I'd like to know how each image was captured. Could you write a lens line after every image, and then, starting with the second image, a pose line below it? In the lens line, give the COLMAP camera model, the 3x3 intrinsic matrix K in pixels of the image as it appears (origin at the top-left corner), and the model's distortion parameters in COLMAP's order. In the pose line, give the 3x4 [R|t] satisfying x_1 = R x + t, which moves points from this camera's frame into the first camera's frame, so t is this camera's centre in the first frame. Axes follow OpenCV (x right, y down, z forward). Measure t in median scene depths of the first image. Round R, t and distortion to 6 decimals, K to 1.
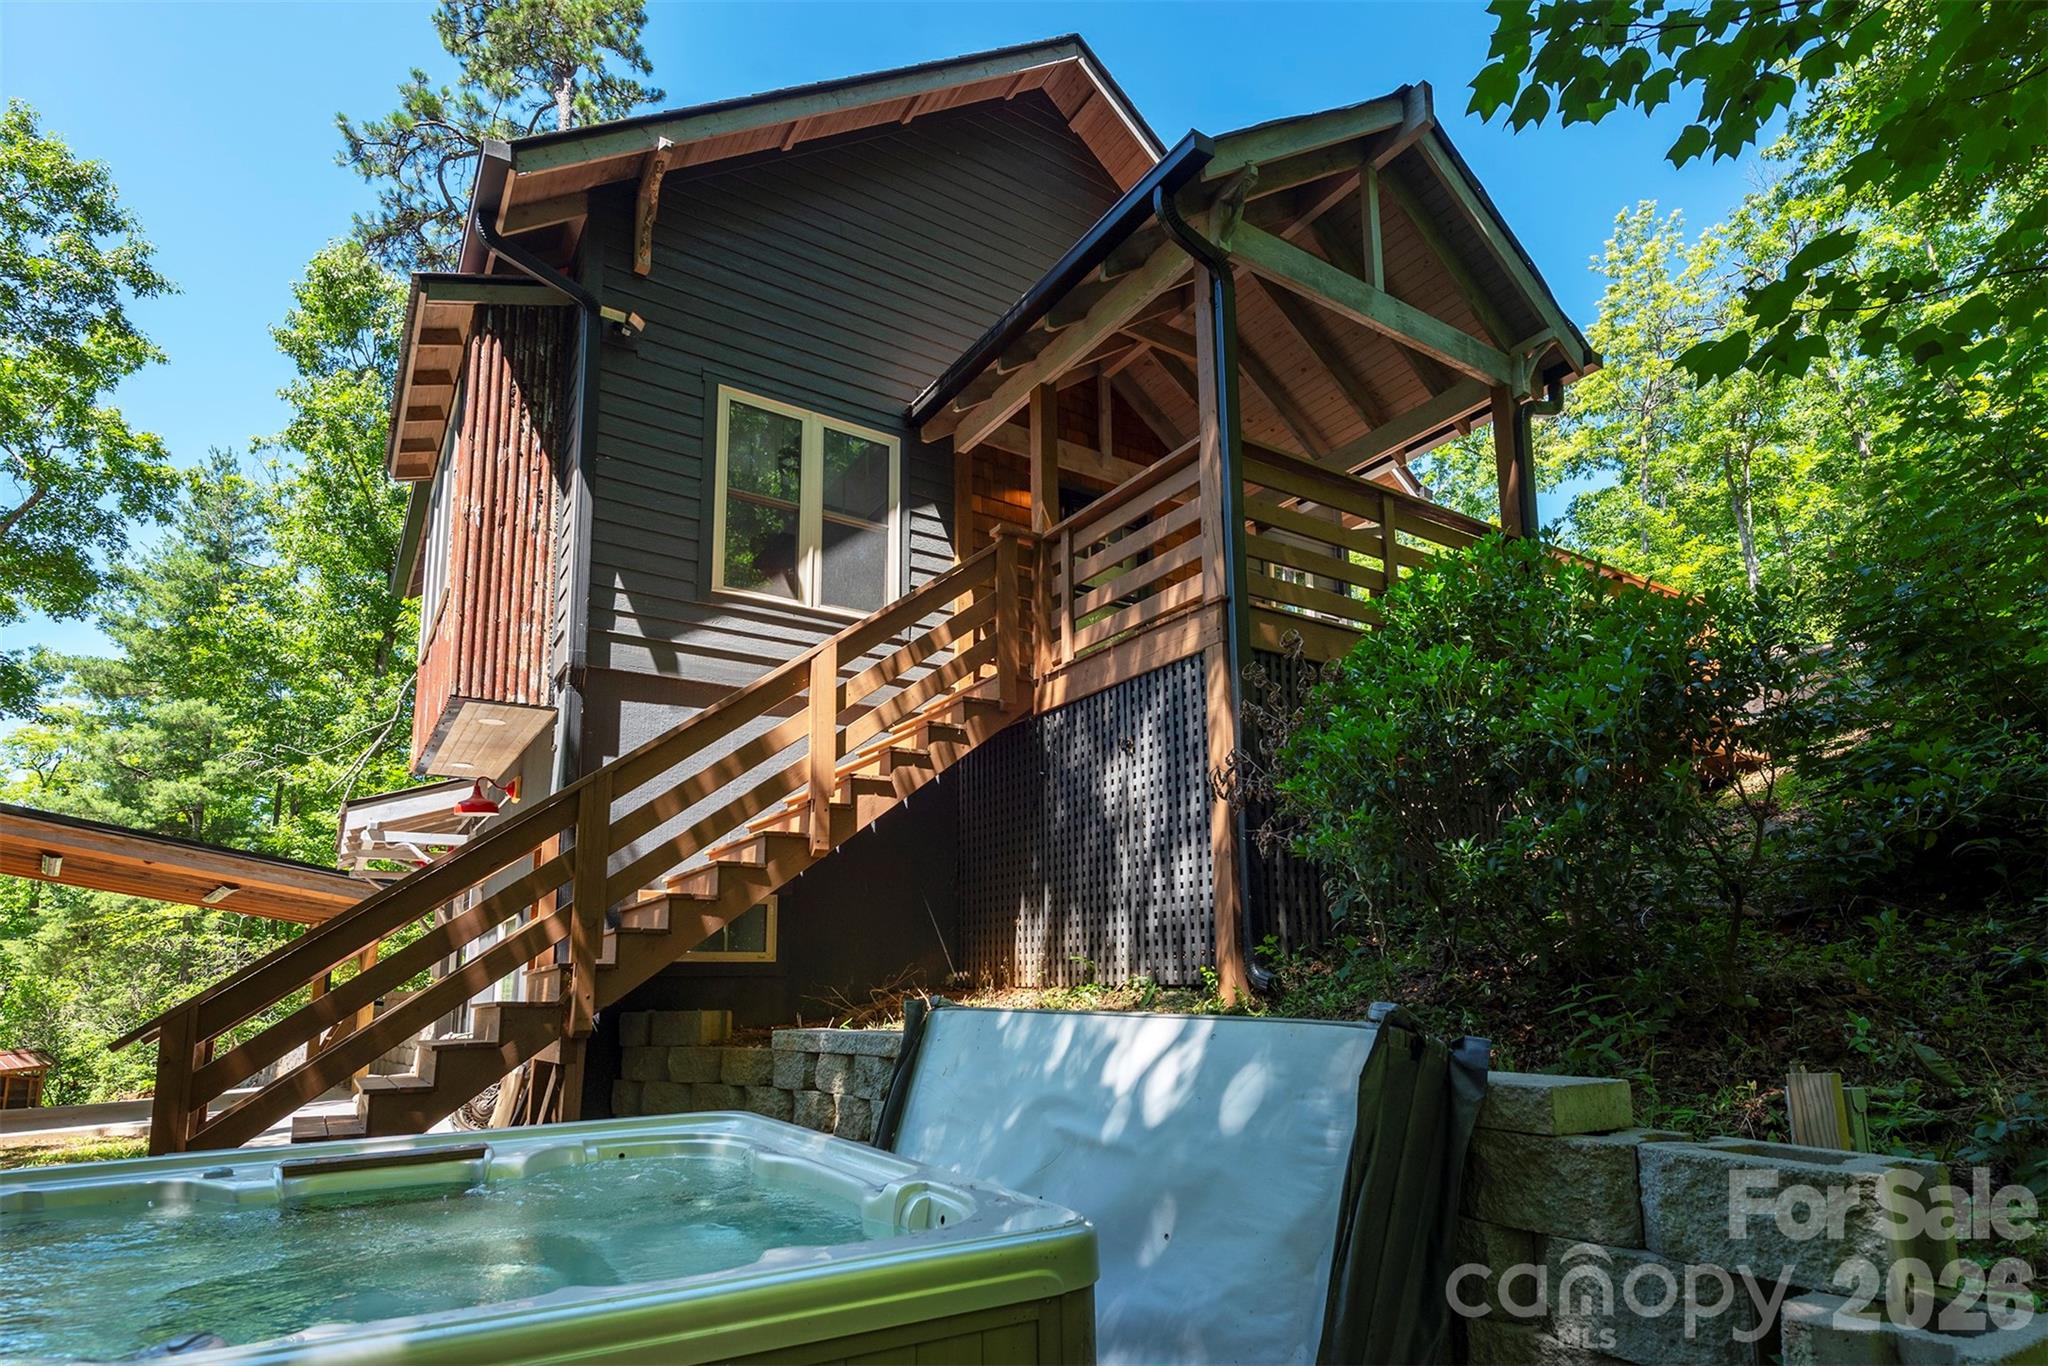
lens RADIAL K [[1295.9, 0, 1159.9], [0, 1295.9, 756.0], [0, 0, 1]] dist [-0.000359, 0.035740]
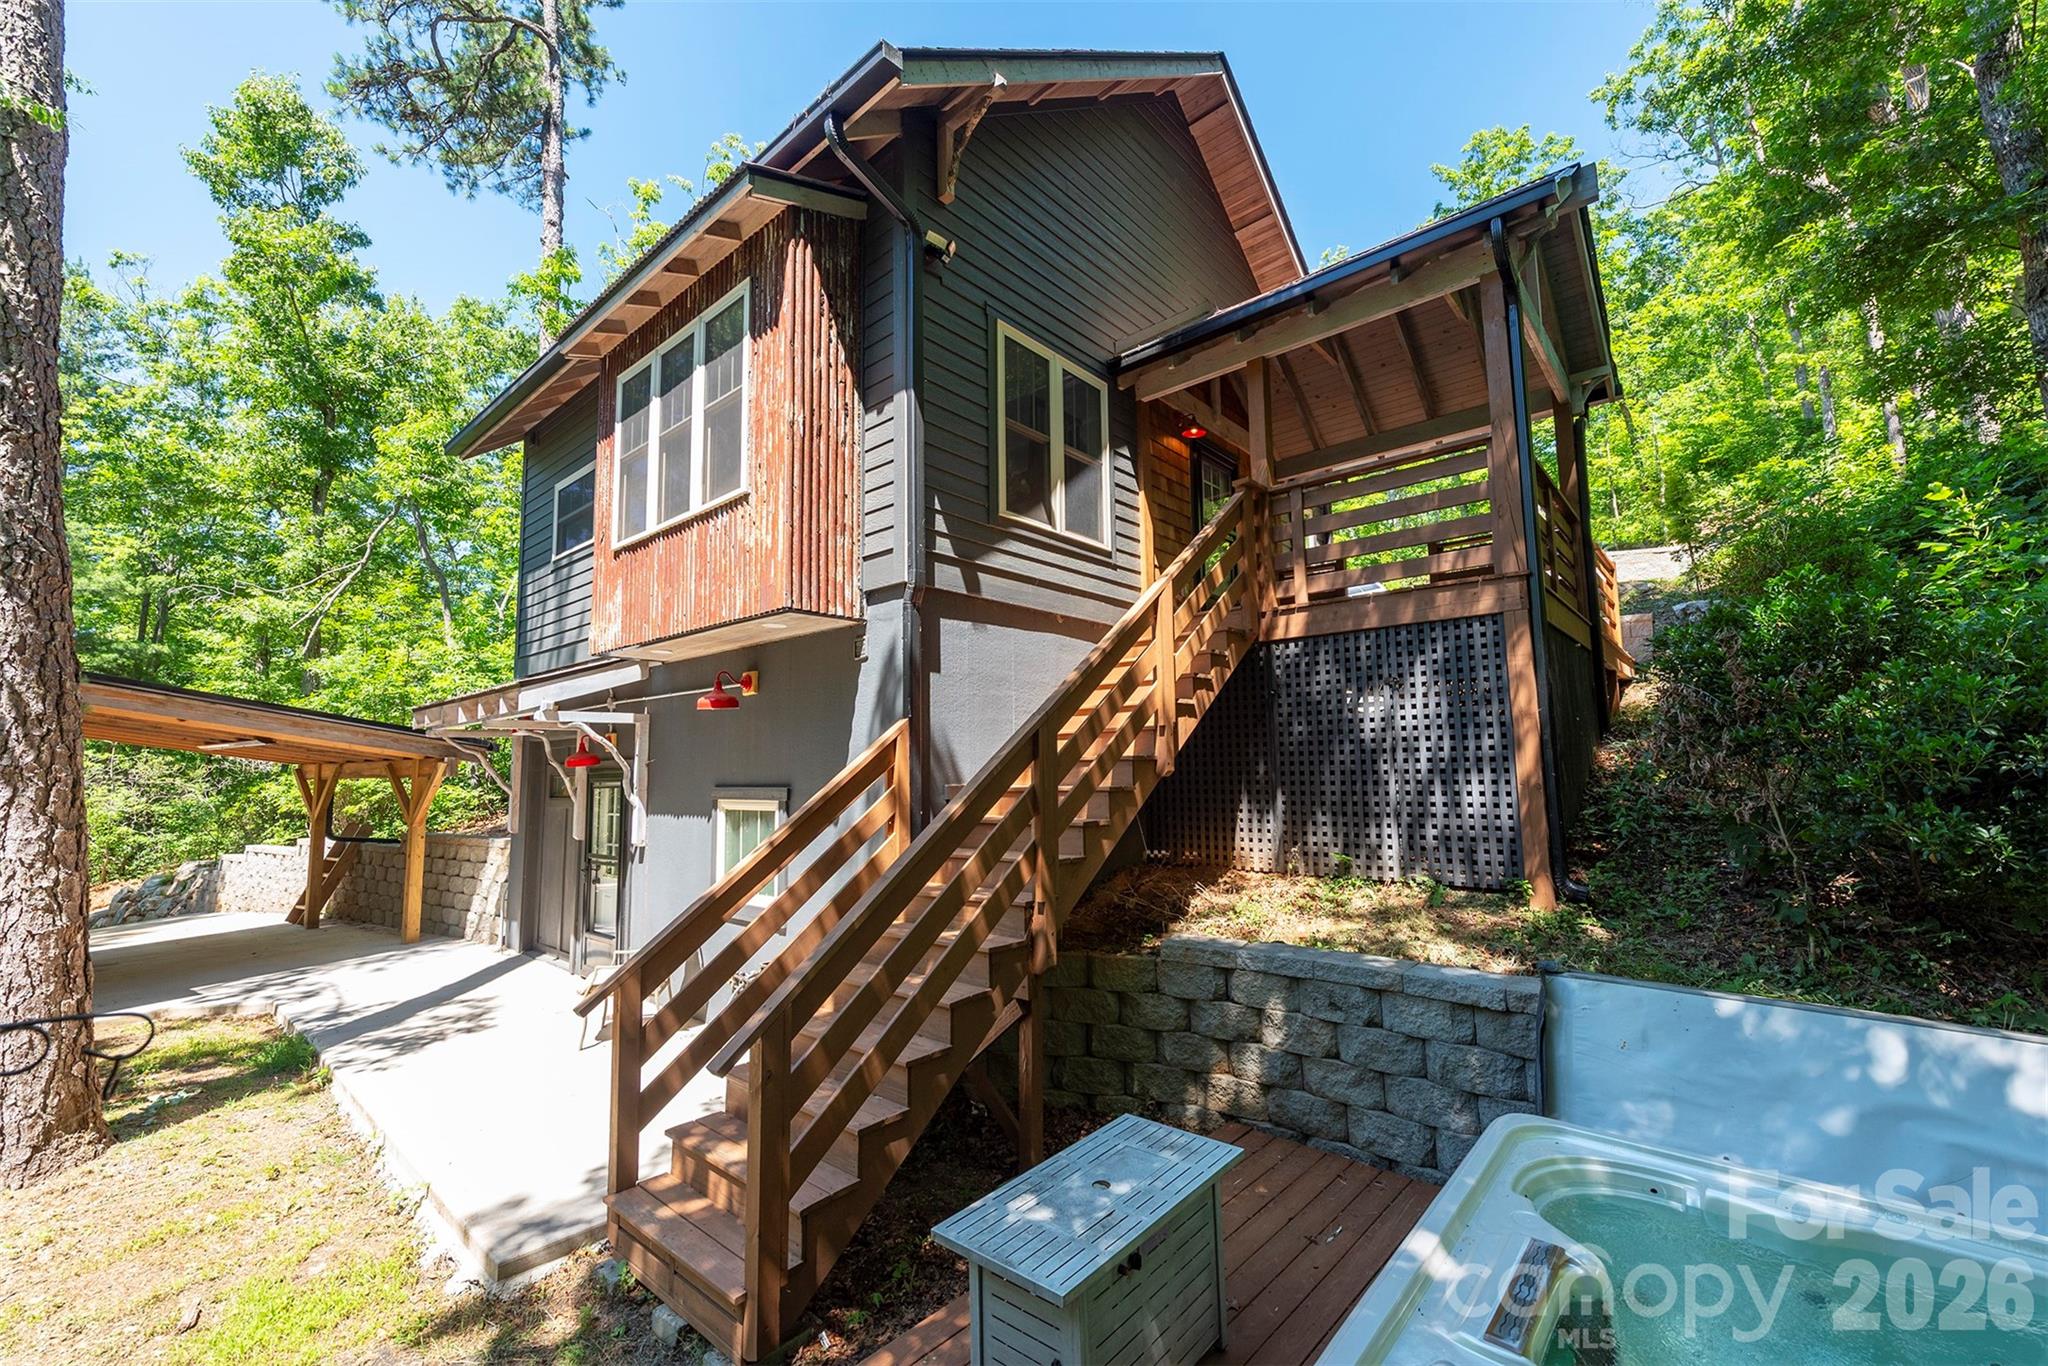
lens RADIAL K [[901.1, 0, 1032.0], [0, 901.1, 633.2], [0, 0, 1]] dist [0.011594, -0.001024]
pose [[0.953404, 0.038945, 0.299173, -0.543248], [-0.056679, 0.997098, 0.050828, -0.069324], [-0.296326, -0.065416, 0.952844, 0.273876]]
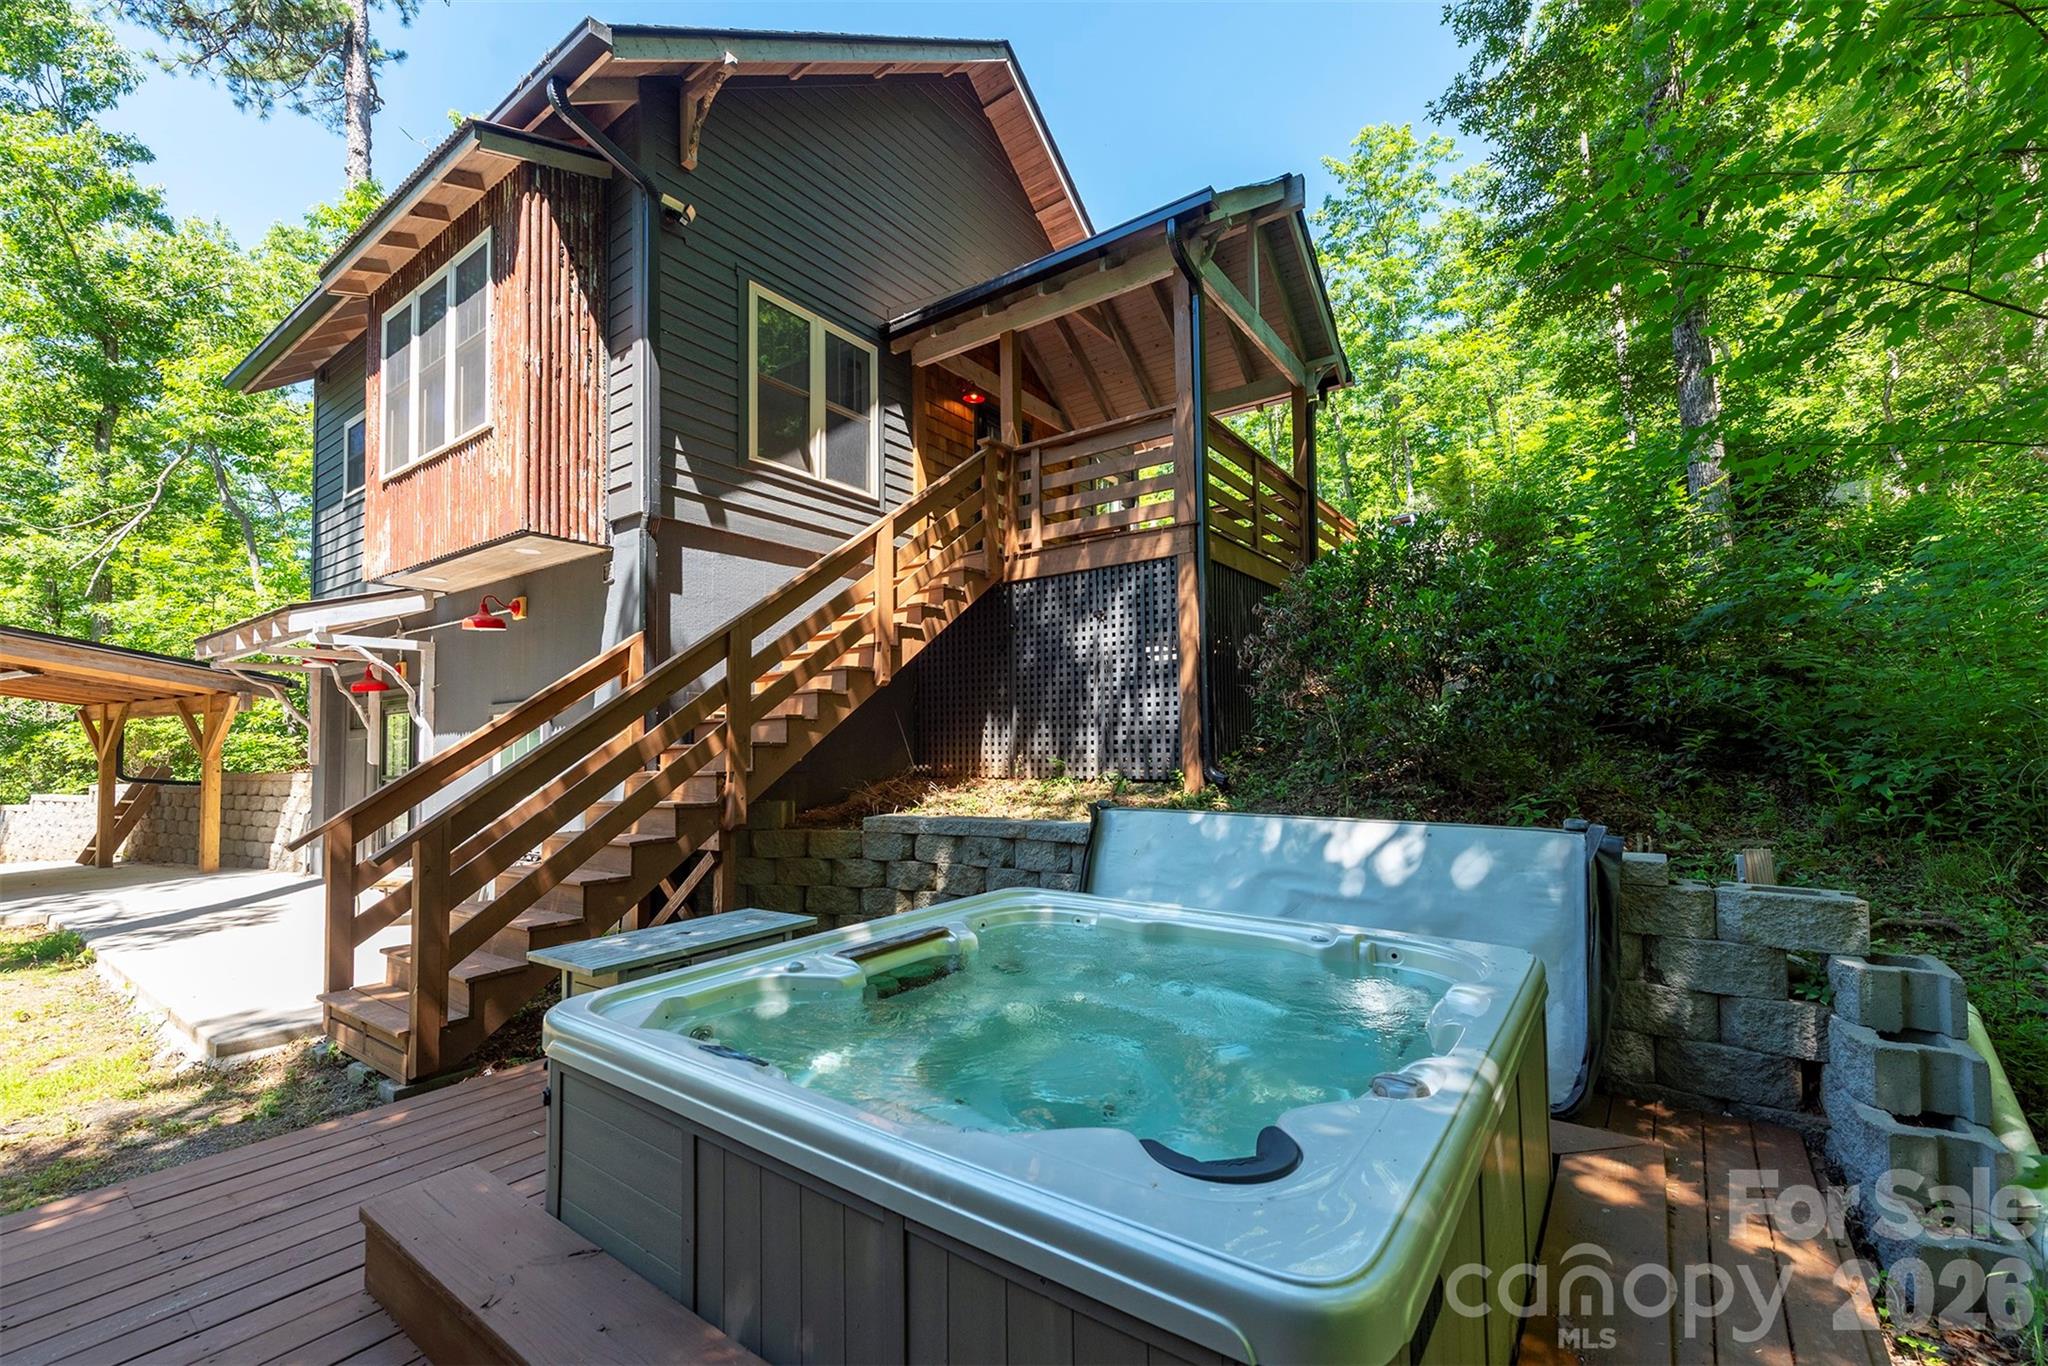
lens RADIAL K [[941.2, 0, 1132.2], [0, 941.2, 689.0], [0, 0, 1]] dist [0.013529, -0.001514]
pose [[0.909432, 0.024767, 0.415114, -0.383167], [-0.074858, 0.991668, 0.104834, -0.034004], [-0.409059, -0.126414, 0.903709, 0.029981]]
